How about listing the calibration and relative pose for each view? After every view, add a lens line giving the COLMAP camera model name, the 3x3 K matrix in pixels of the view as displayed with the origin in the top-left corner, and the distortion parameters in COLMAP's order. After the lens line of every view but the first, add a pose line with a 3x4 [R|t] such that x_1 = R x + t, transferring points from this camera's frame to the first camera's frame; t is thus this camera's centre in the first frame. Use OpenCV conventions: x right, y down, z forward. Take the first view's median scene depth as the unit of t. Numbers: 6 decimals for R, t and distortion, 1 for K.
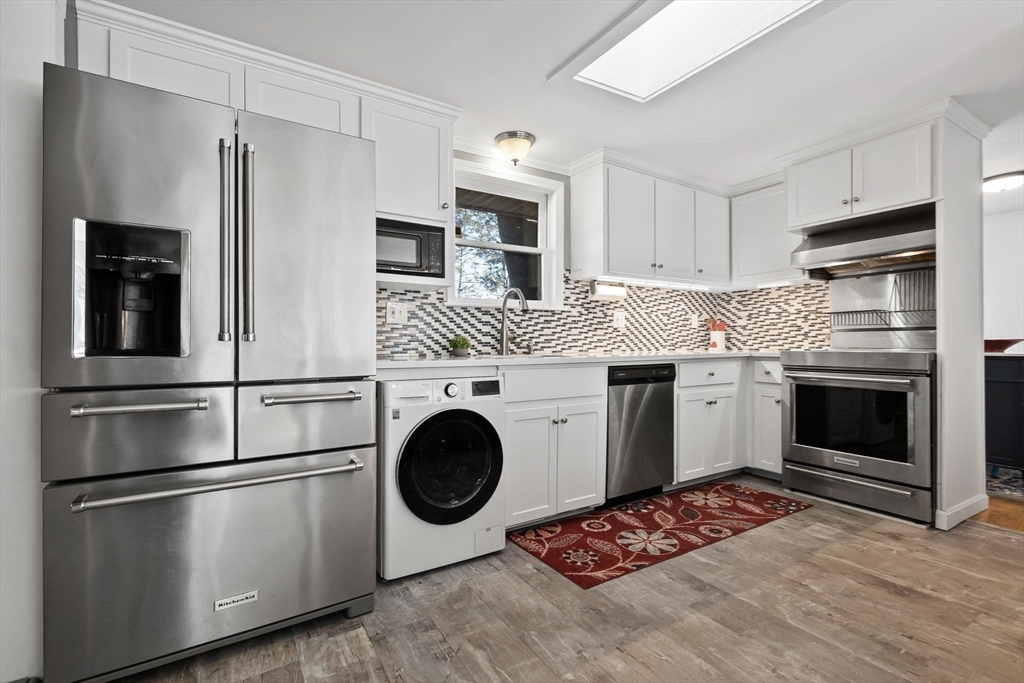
lens RADIAL K [[459.9, 0, 508.2], [0, 459.9, 341.2], [0, 0, 1]] dist [-0.001372, 0.000806]
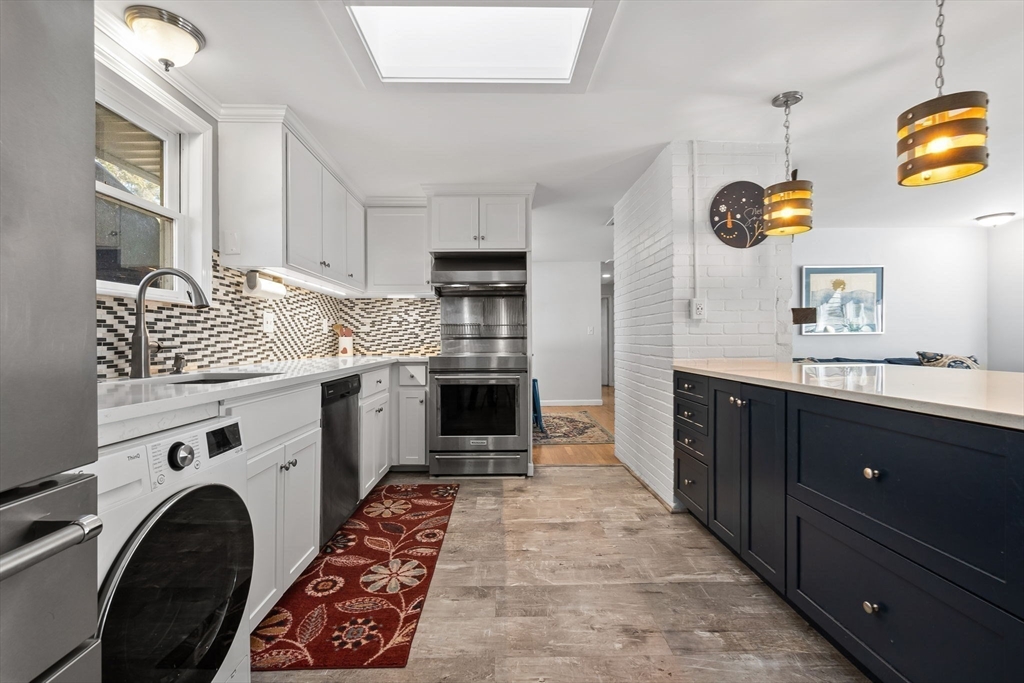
lens RADIAL K [[438.3, 0, 510.7], [0, 438.3, 345.3], [0, 0, 1]] dist [-0.008274, -0.000924]
pose [[0.510863, -0.006151, 0.859640, -0.253492], [-0.000879, 0.999970, 0.007678, -0.016445], [-0.859662, -0.004678, 0.510842, 0.299405]]
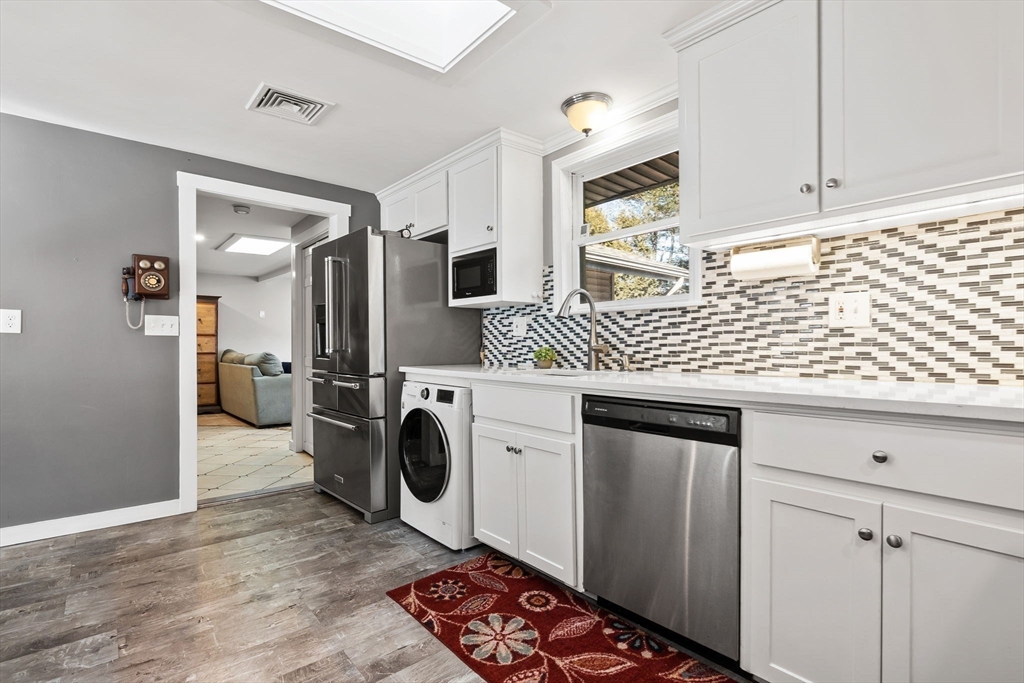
lens RADIAL K [[498.9, 0, 507.1], [0, 498.9, 347.8], [0, 0, 1]] dist [-0.005203, -0.000277]
pose [[0.129197, 0.008644, -0.991581, 0.868571], [0.006616, 0.999932, 0.009579, -0.019713], [0.991597, -0.007798, 0.129131, 0.740832]]
